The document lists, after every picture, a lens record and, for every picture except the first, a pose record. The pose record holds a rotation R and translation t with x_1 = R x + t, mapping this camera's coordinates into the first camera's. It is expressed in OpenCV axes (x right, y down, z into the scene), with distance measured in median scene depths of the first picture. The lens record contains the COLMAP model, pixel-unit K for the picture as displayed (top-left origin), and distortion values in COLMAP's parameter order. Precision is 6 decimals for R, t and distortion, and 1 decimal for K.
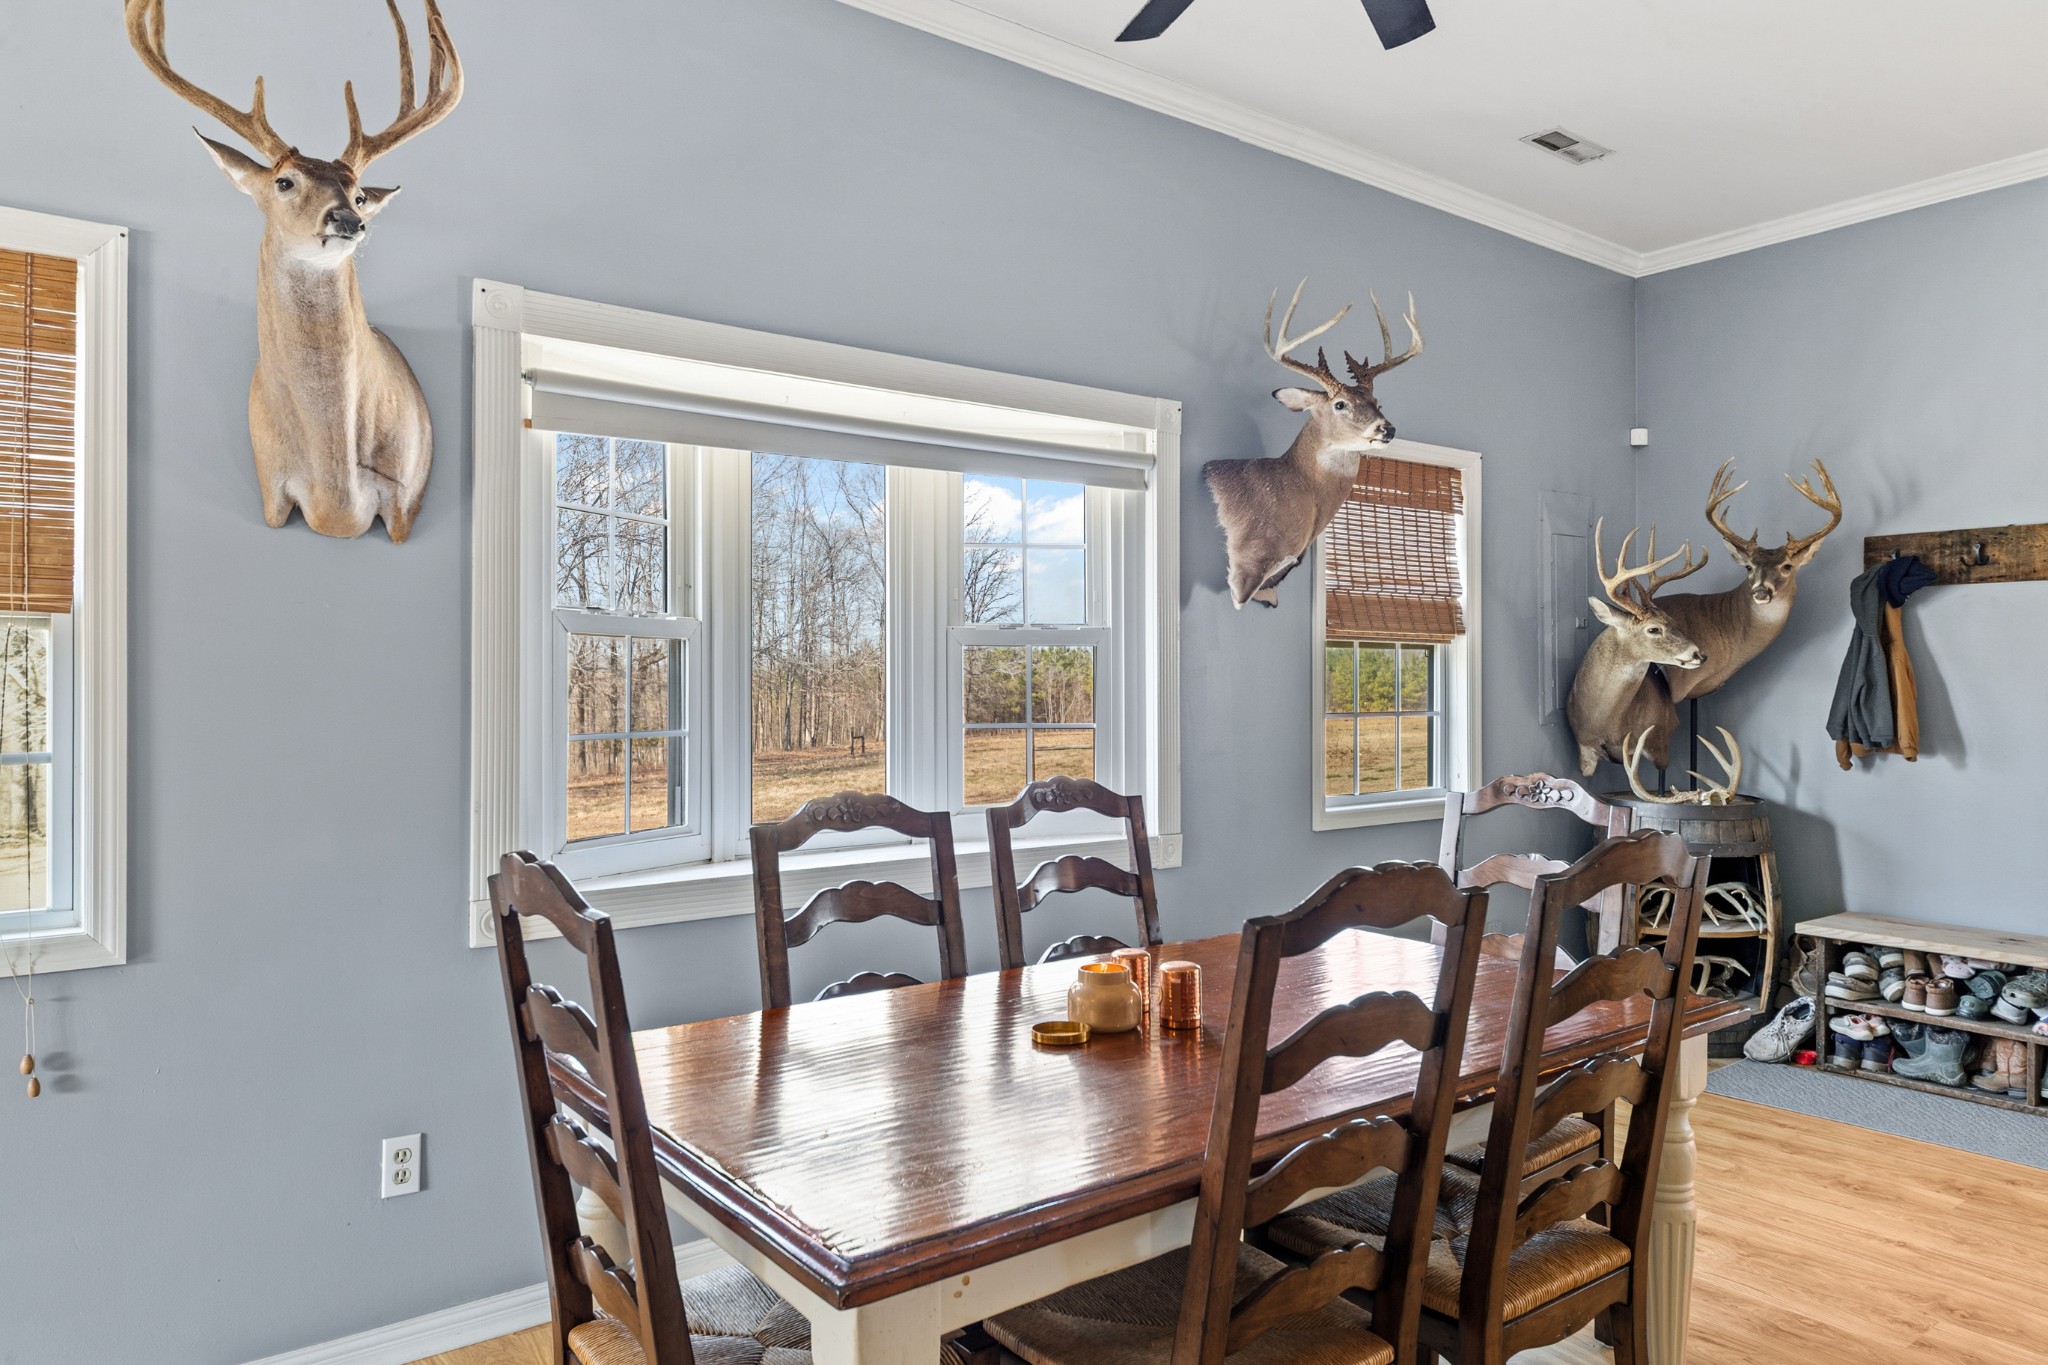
lens RADIAL K [[1350.8, 0, 1021.7], [0, 1350.8, 675.5], [0, 0, 1]] dist [-0.022234, 0.006820]
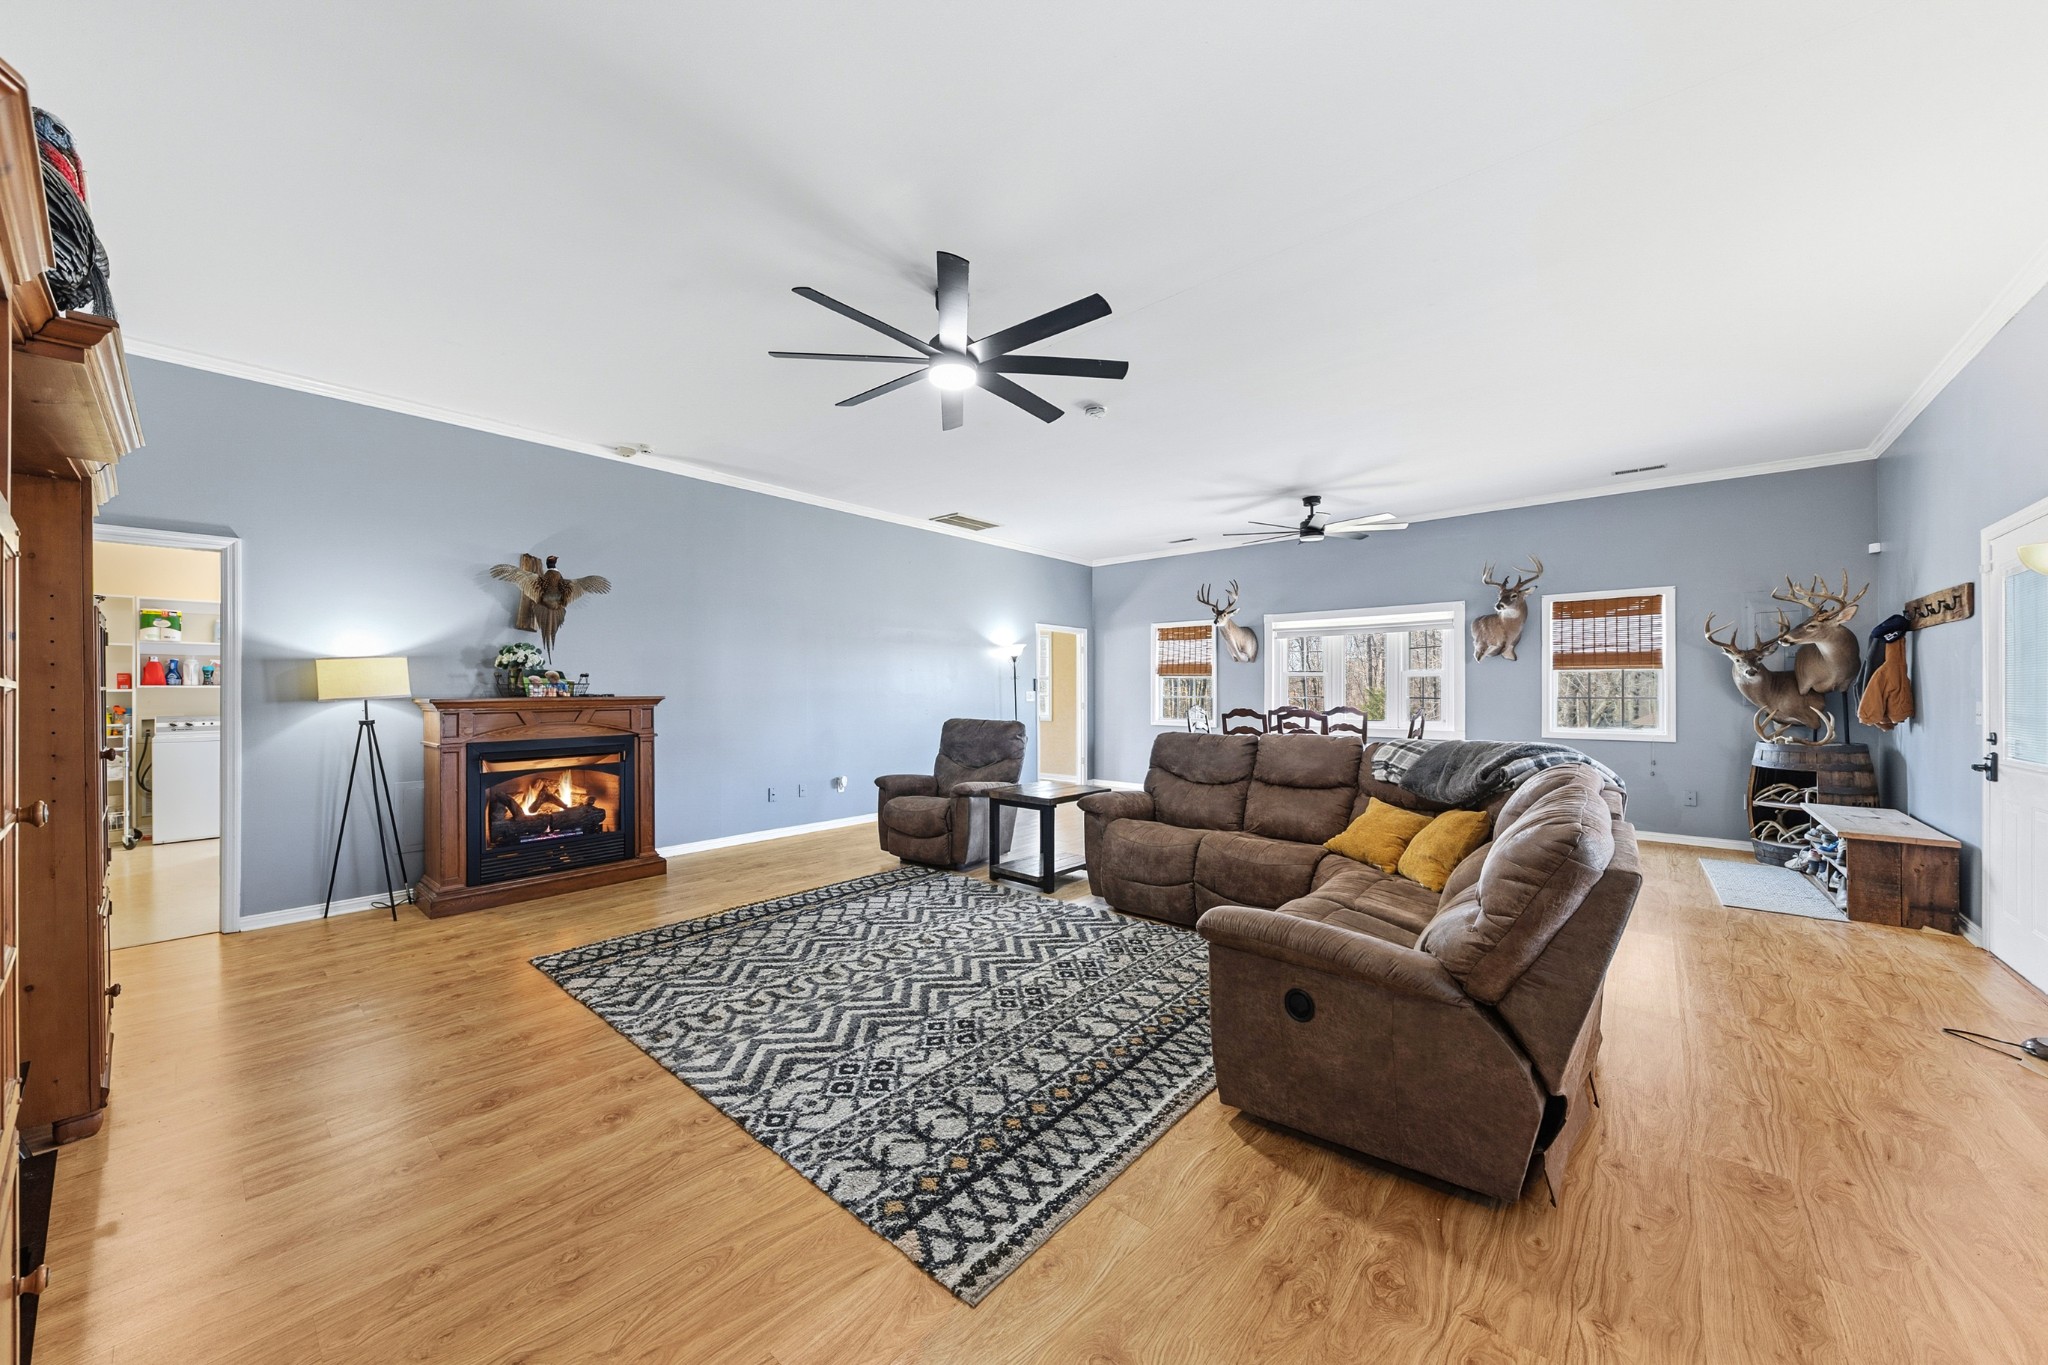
lens RADIAL K [[721.2, 0, 1023.1], [0, 721.2, 694.9], [0, 0, 1]] dist [0.002546, -0.001085]
pose [[0.219246, 0.006944, -0.975645, 1.417651], [0.004368, 0.999958, 0.008098, 0.008122], [0.975660, -0.006037, 0.219207, -0.401671]]
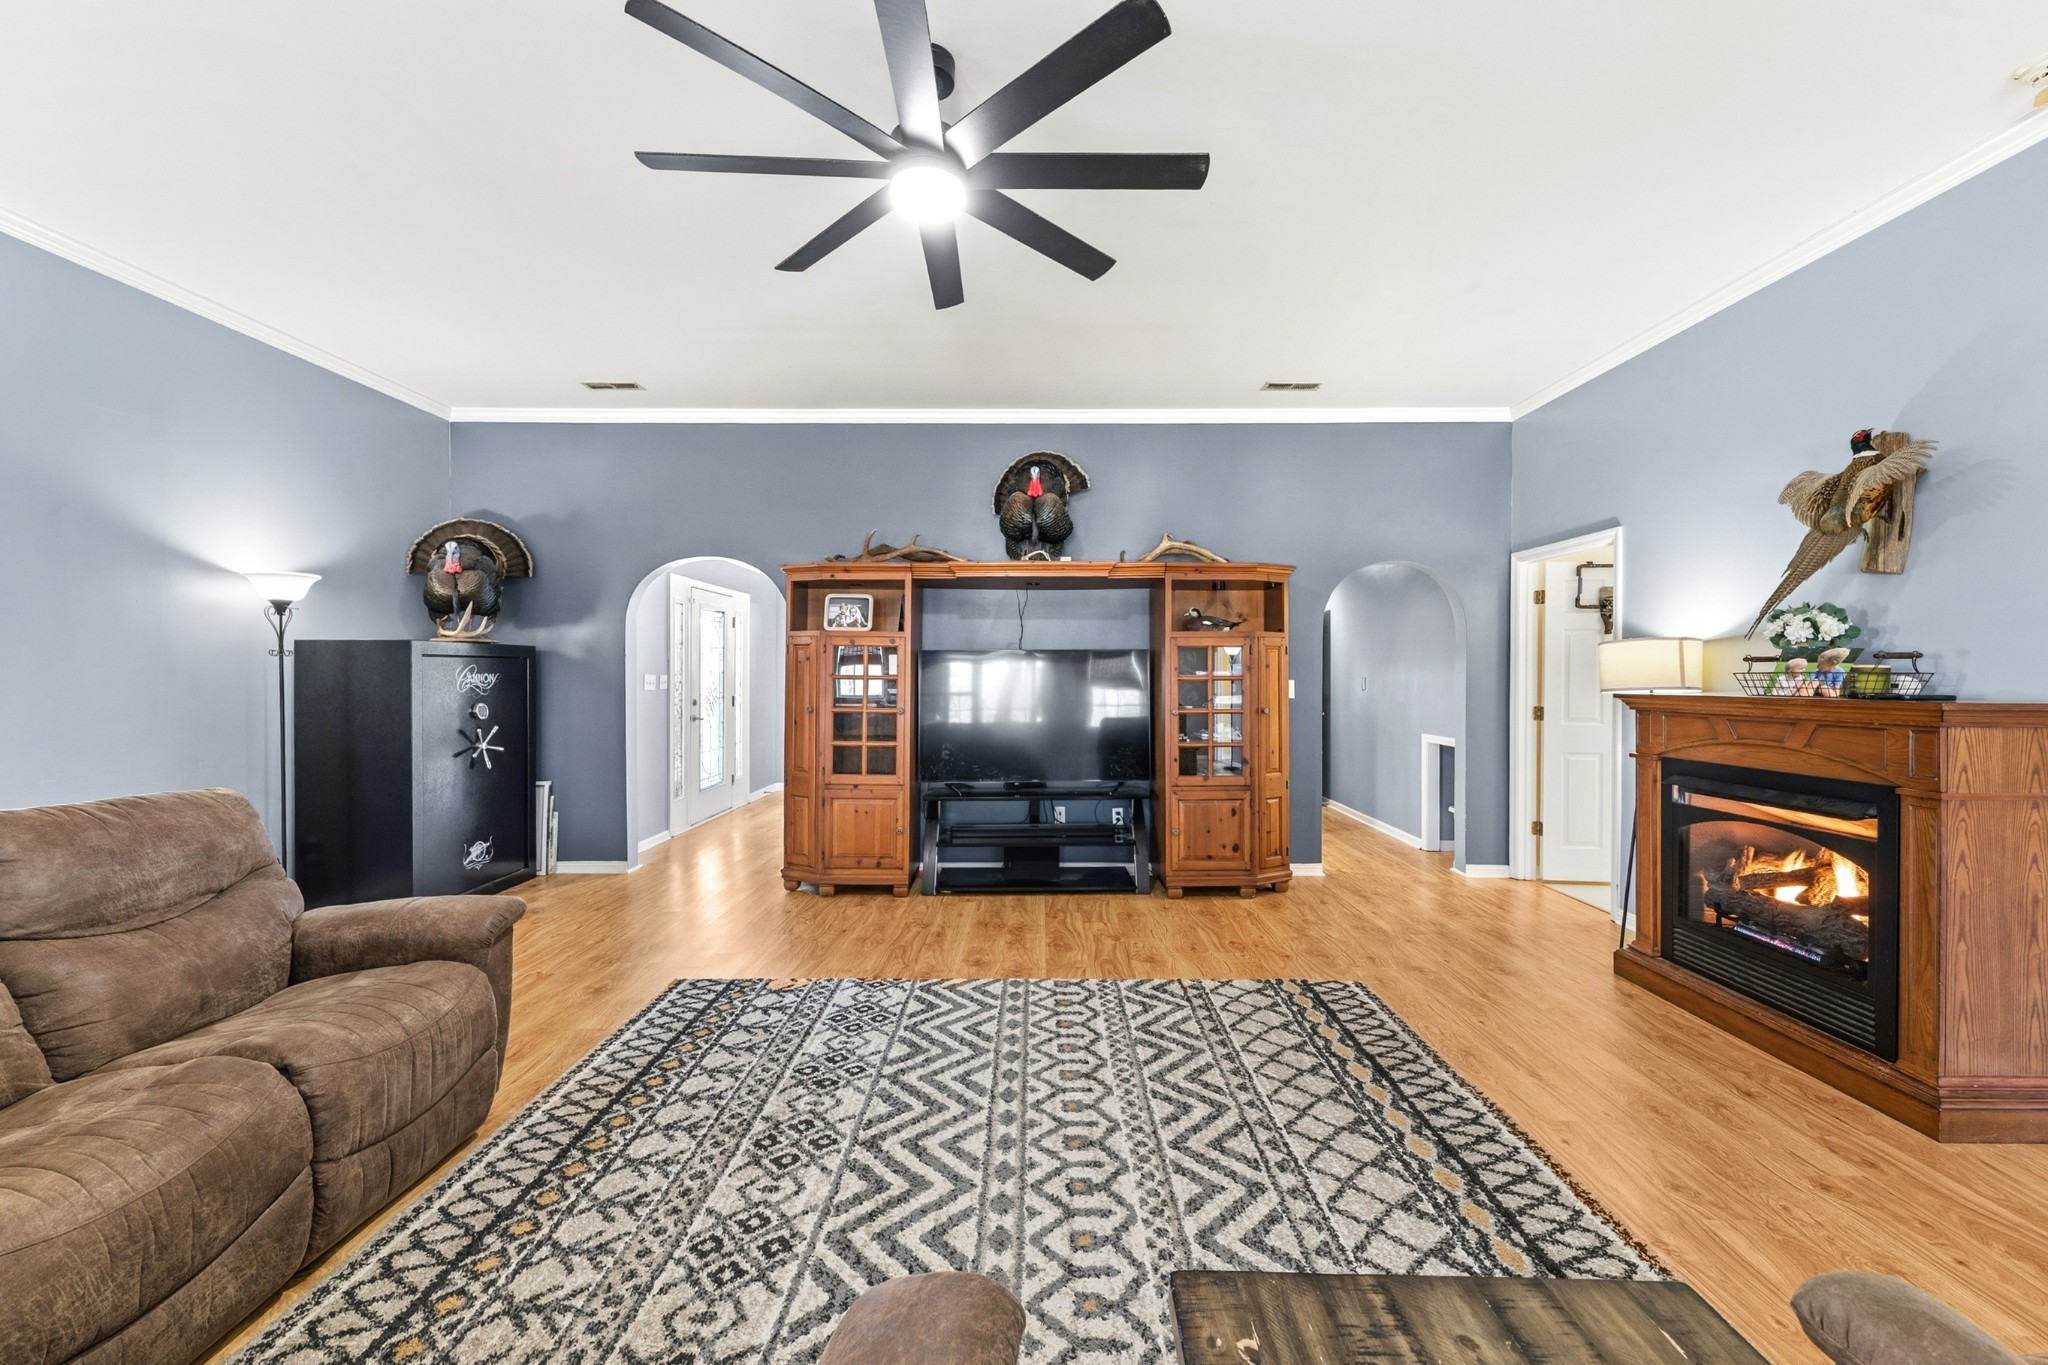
lens RADIAL K [[788.3, 0, 1030.5], [0, 788.3, 674.8], [0, 0, 1]] dist [0.006912, -0.001361]
pose [[-0.795144, -0.003729, 0.606409, 0.376539], [-0.002595, 0.999993, 0.002747, -0.000725], [-0.606415, 0.000610, -0.795148, 0.034415]]
